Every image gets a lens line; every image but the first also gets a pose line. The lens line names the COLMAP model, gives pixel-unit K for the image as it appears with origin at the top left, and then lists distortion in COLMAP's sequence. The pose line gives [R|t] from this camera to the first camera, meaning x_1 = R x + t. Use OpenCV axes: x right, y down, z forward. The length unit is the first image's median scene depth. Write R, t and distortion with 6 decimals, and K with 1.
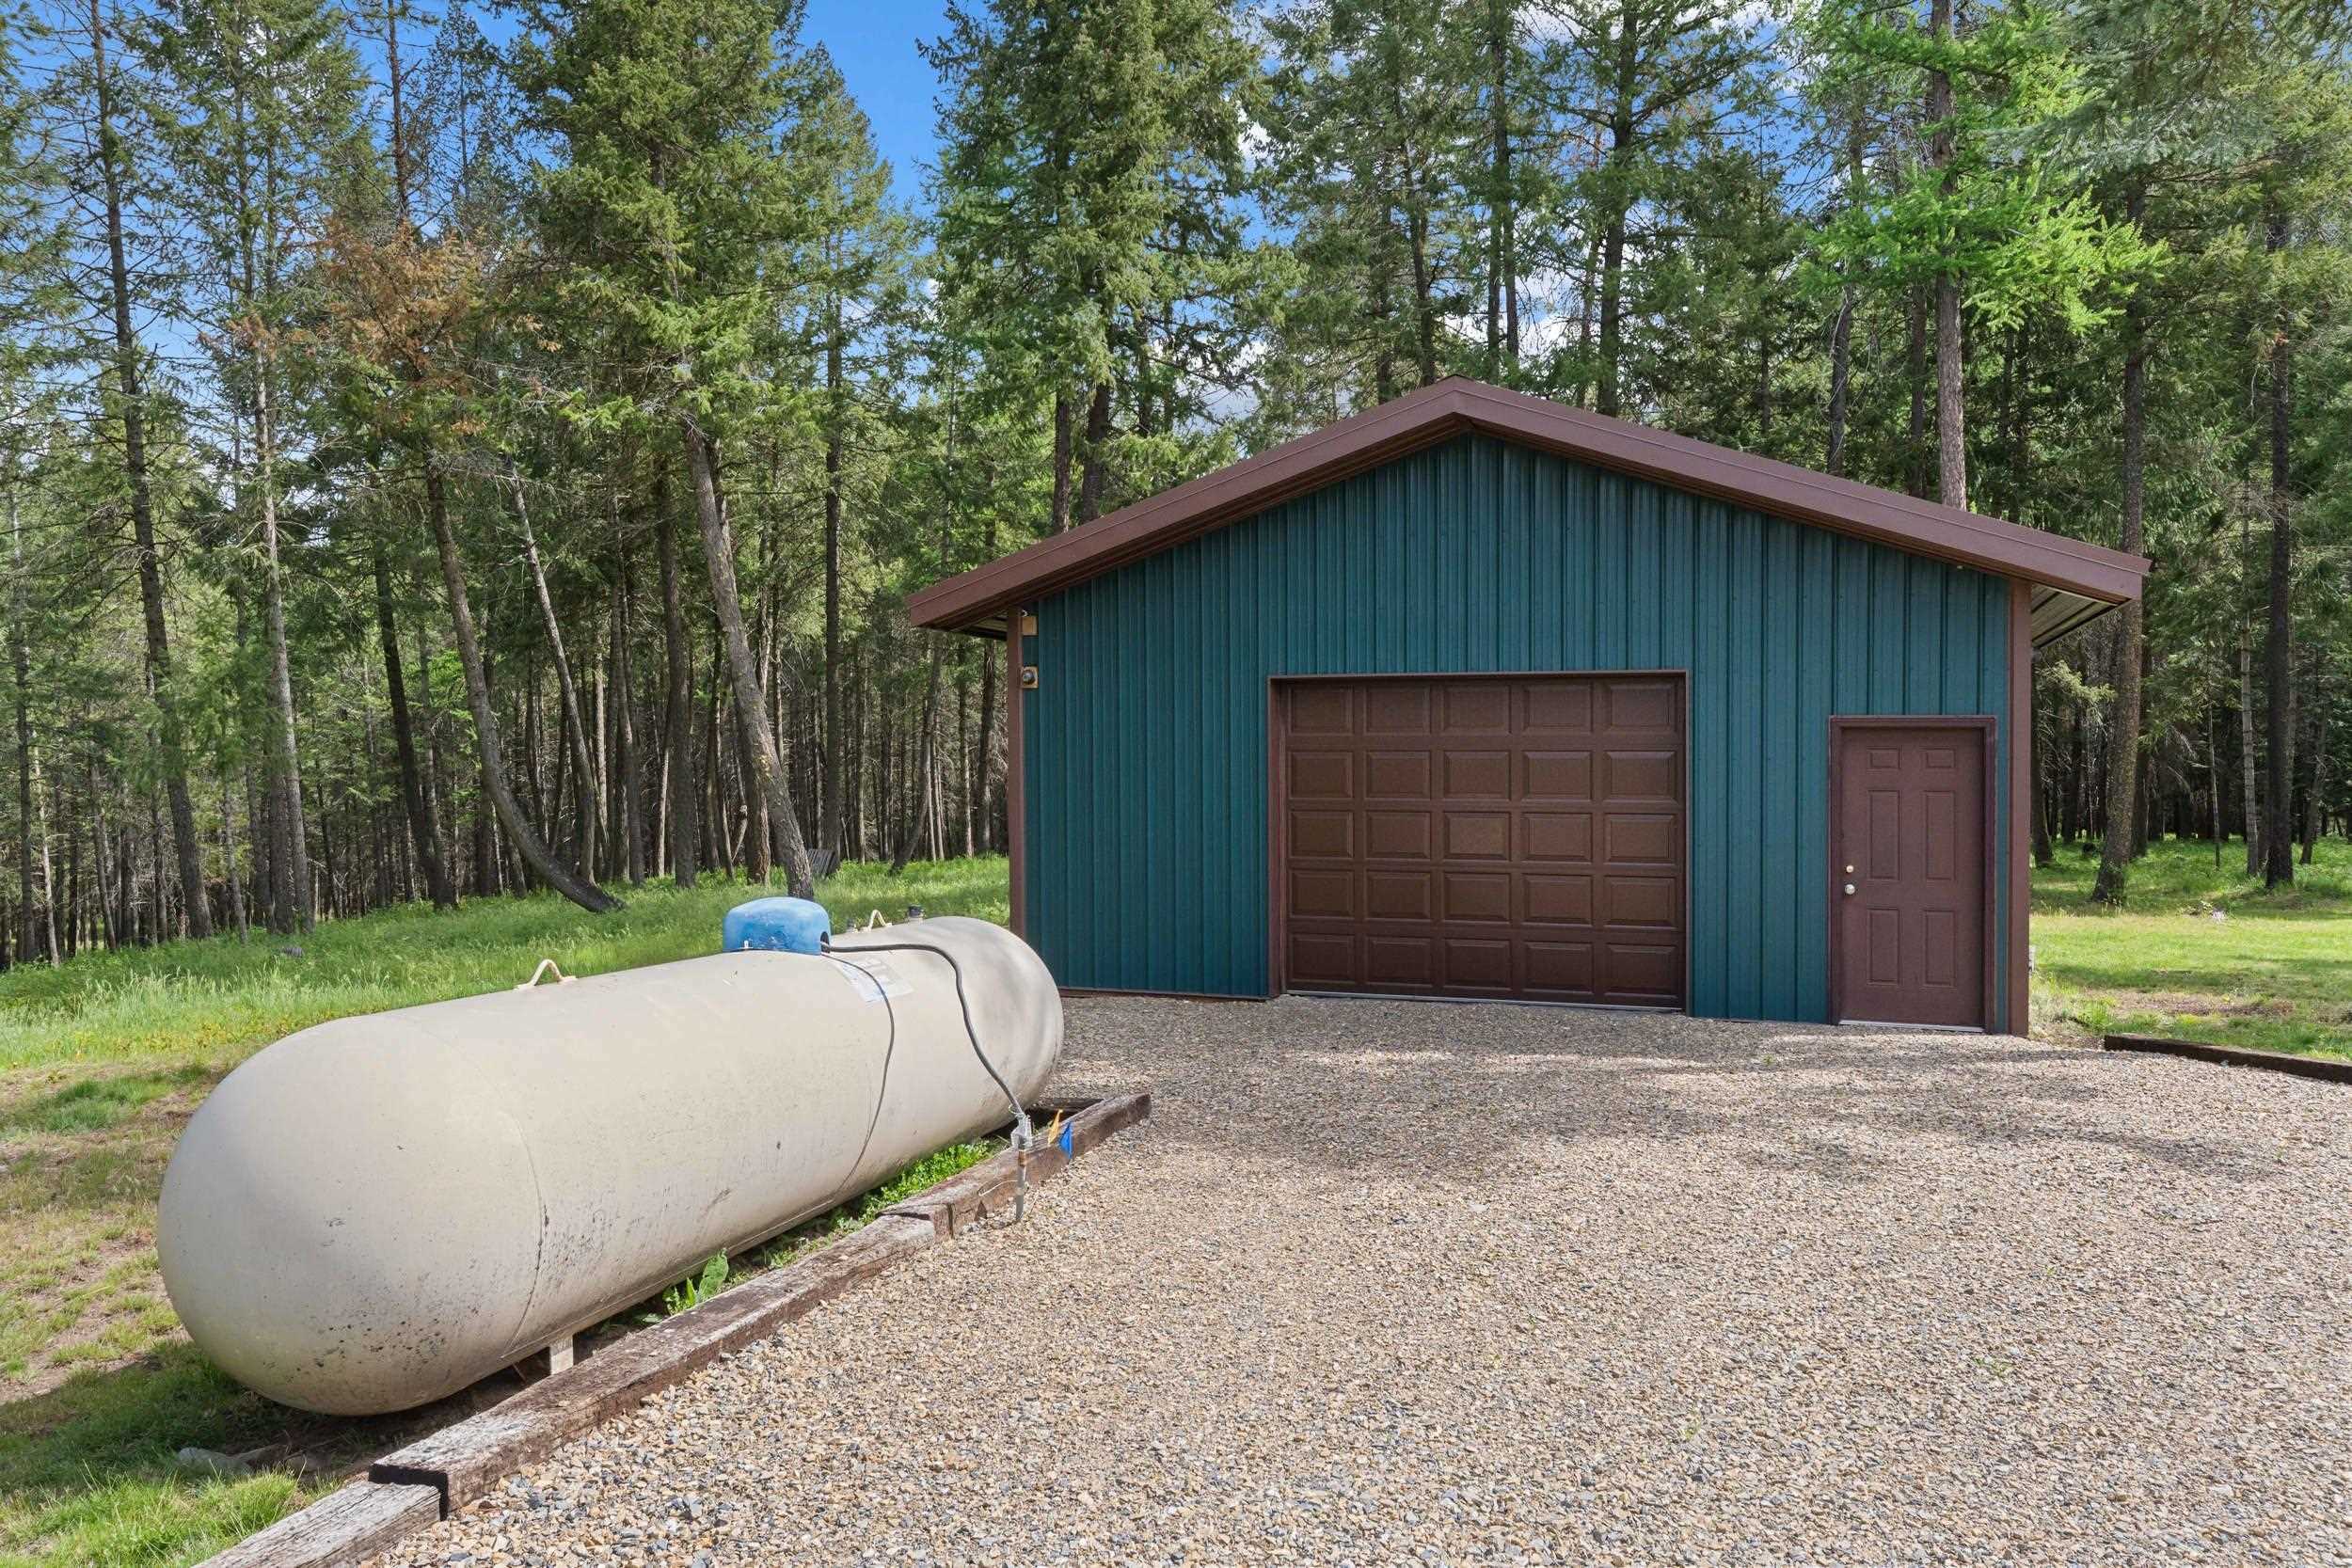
lens RADIAL K [[1839.1, 0, 1176.0], [0, 1839.1, 784.0], [0, 0, 1]] dist [0.001092, -0.000297]
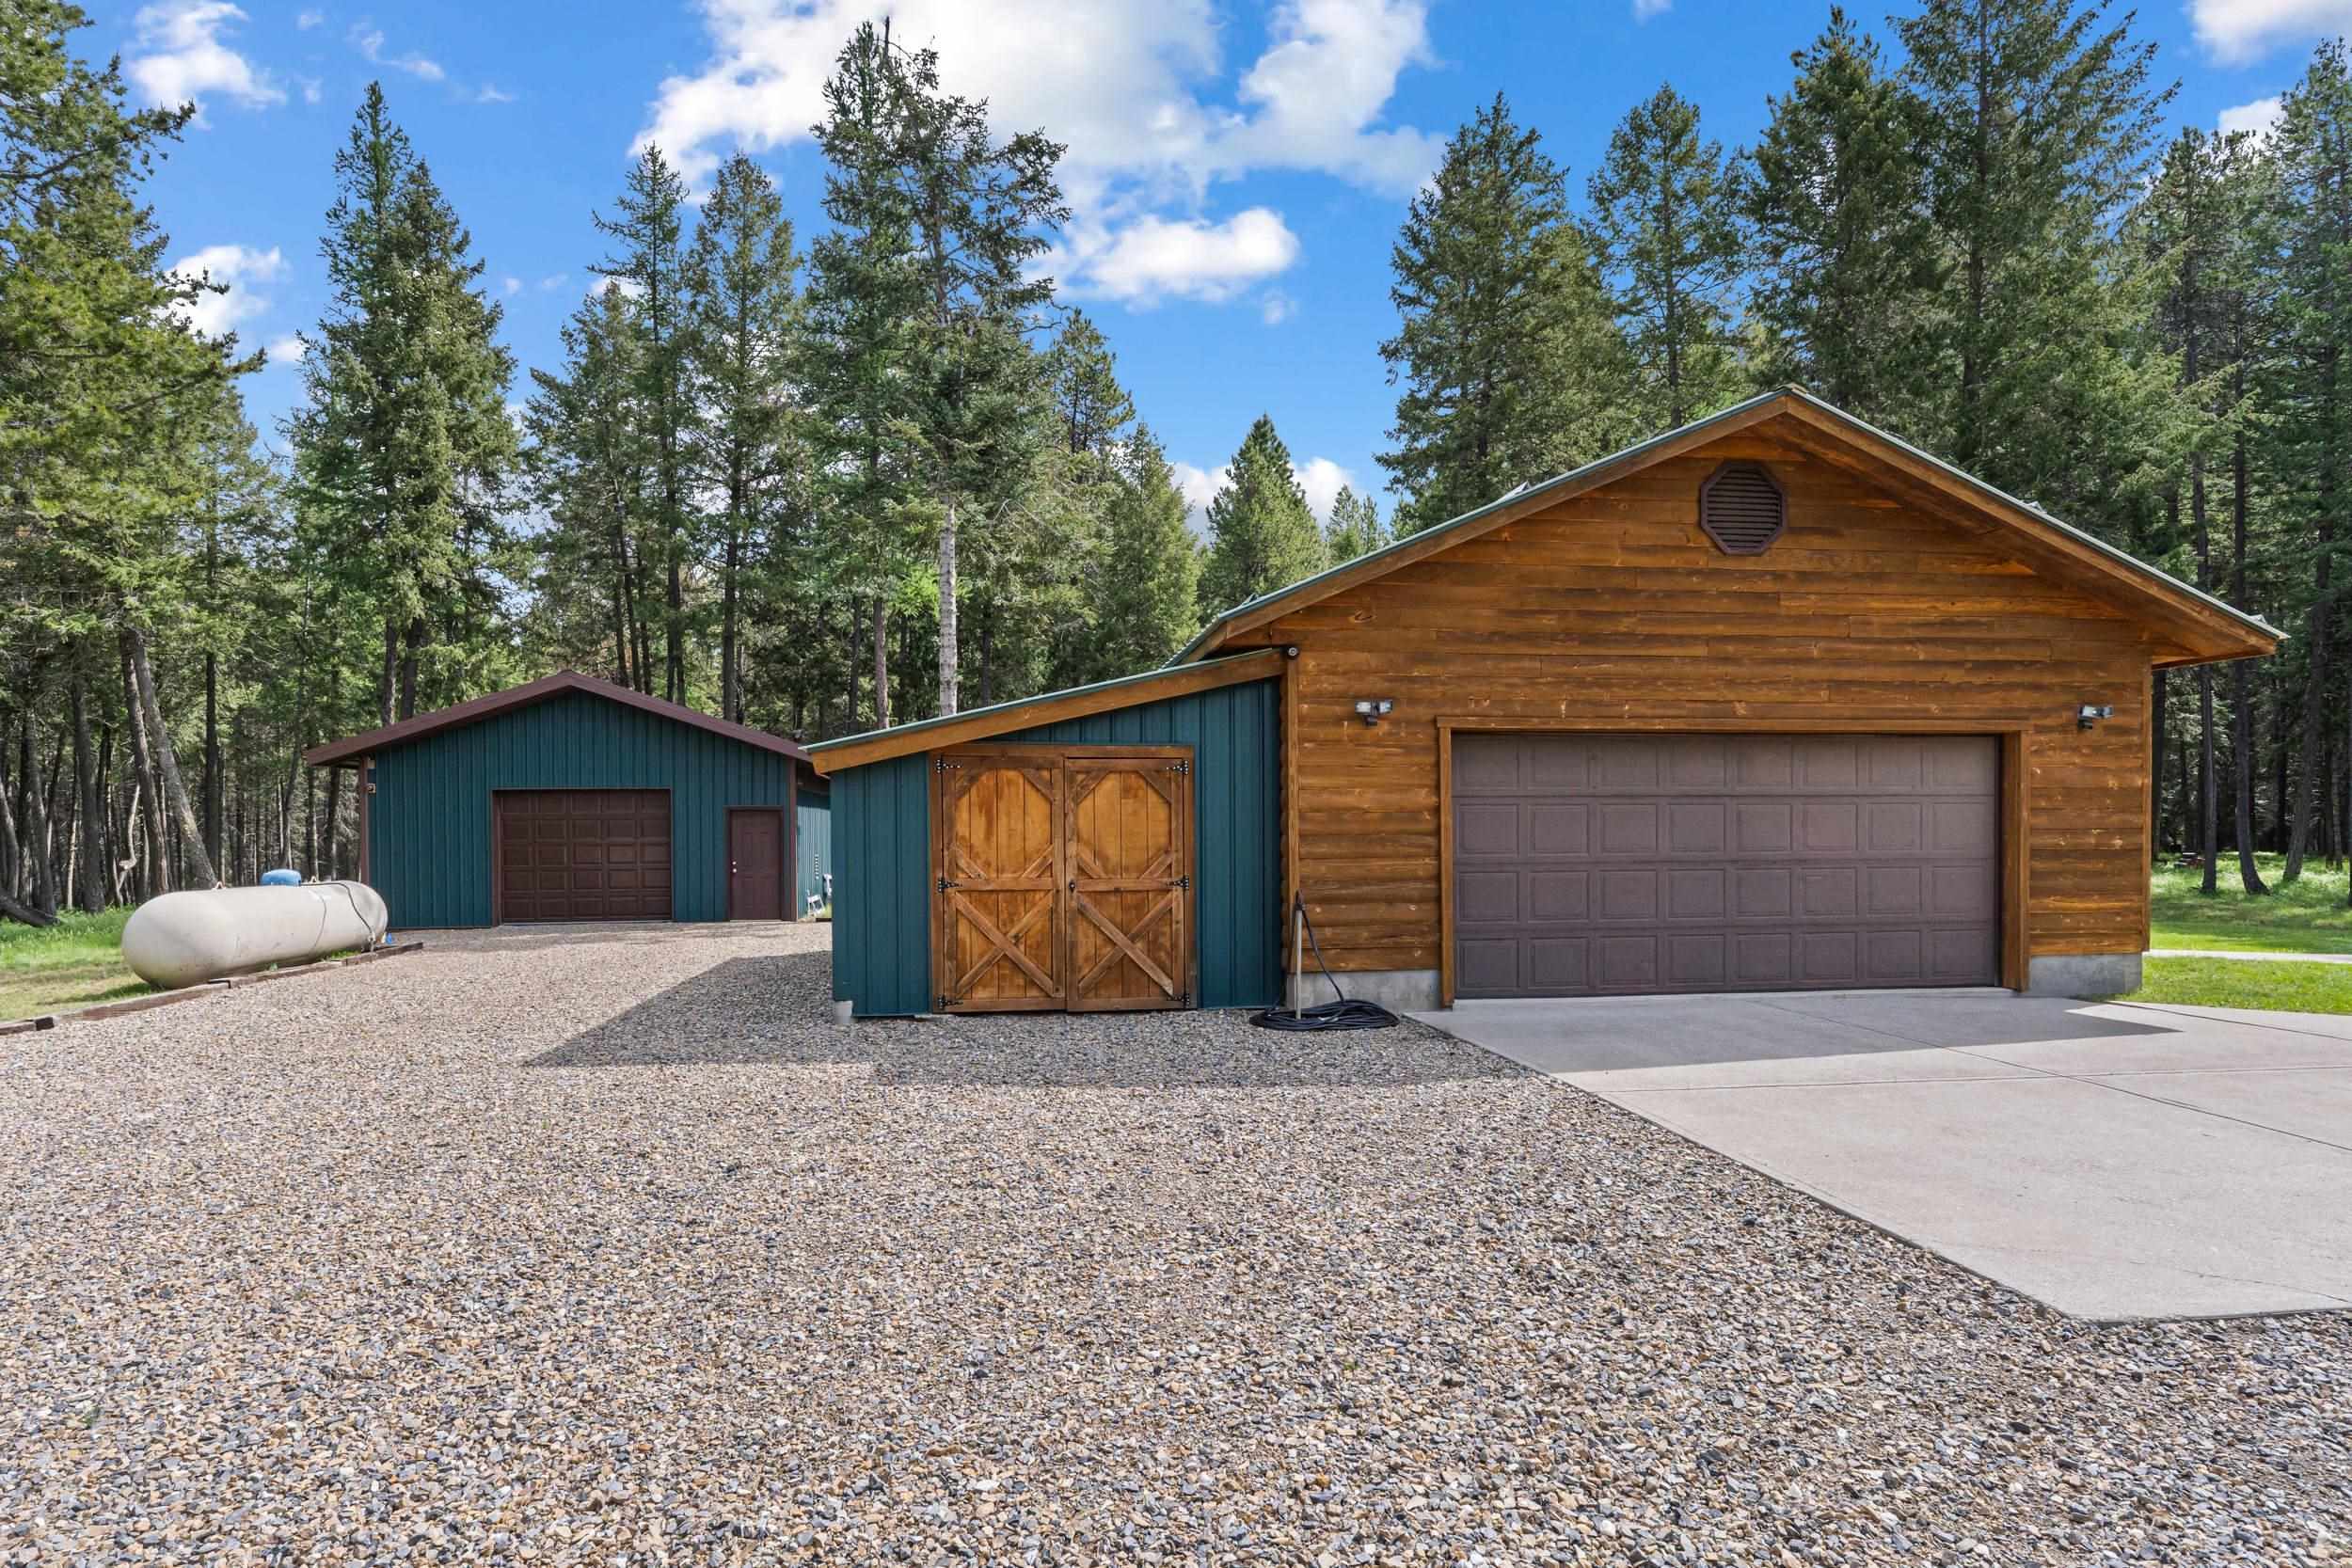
lens RADIAL K [[1243.8, 0, 1149.8], [0, 1243.8, 820.5], [0, 0, 1]] dist [-0.000639, -0.001034]
pose [[0.885784, -0.006701, 0.464049, 0.031154], [0.013407, 0.999848, -0.011154, 0.005665], [-0.463904, 0.016102, 0.885739, -0.425636]]
